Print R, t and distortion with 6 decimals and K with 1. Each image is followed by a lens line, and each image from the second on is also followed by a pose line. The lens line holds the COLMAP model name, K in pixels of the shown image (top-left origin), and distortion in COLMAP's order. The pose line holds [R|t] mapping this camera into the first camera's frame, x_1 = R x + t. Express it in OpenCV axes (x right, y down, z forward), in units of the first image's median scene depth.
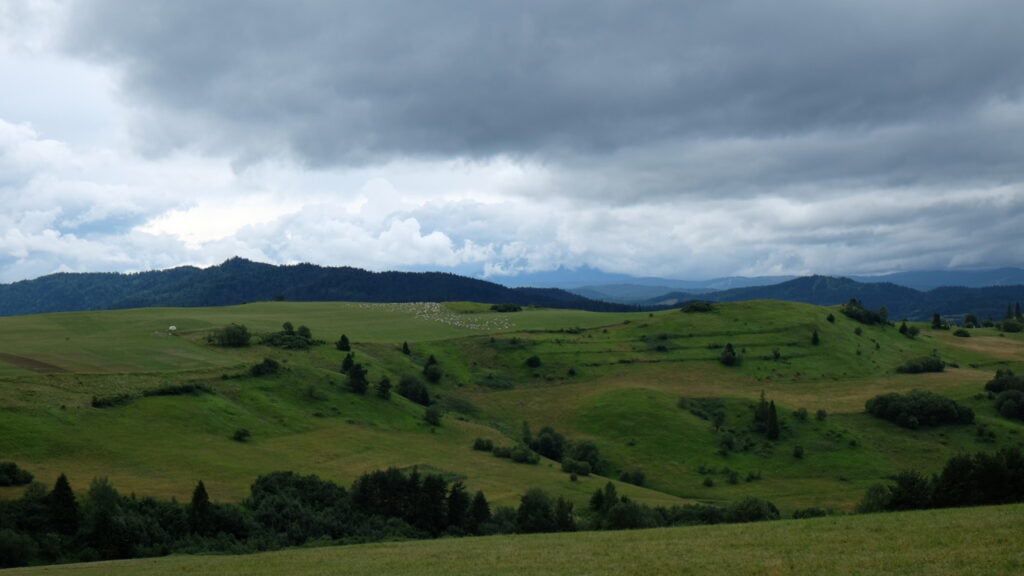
lens RADIAL K [[1475.9, 0, 566.0], [0, 1475.9, 287.5], [0, 0, 1]] dist [-0.033377, 0.050768]
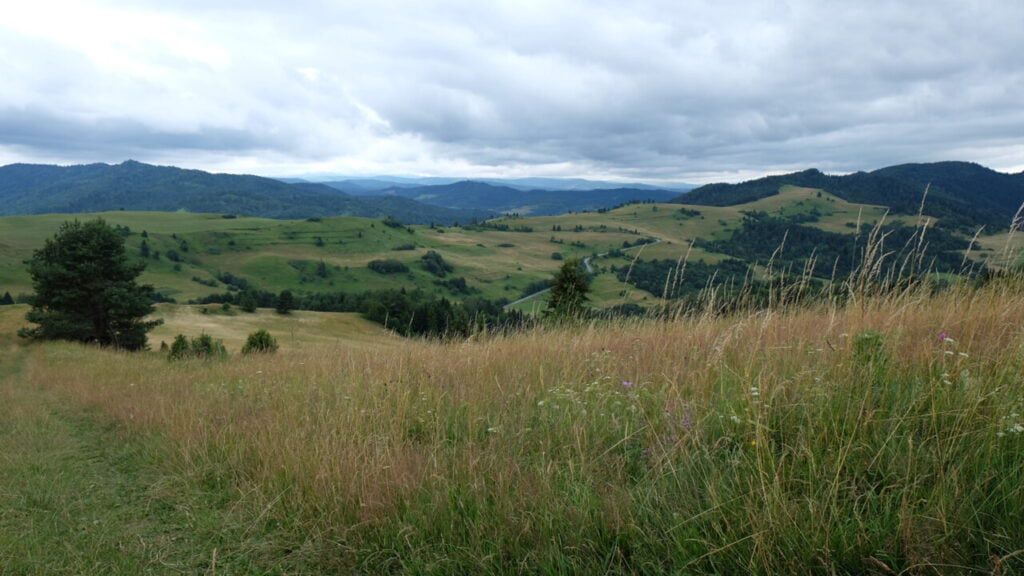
lens RADIAL K [[823.8, 0, 530.4], [0, 823.8, 322.0], [0, 0, 1]] dist [-0.005514, 0.009957]
pose [[0.976231, 0.003250, 0.216710, 0.168117], [-0.039865, 0.985520, 0.164805, -0.065403], [-0.213036, -0.169527, 0.962225, -0.428068]]
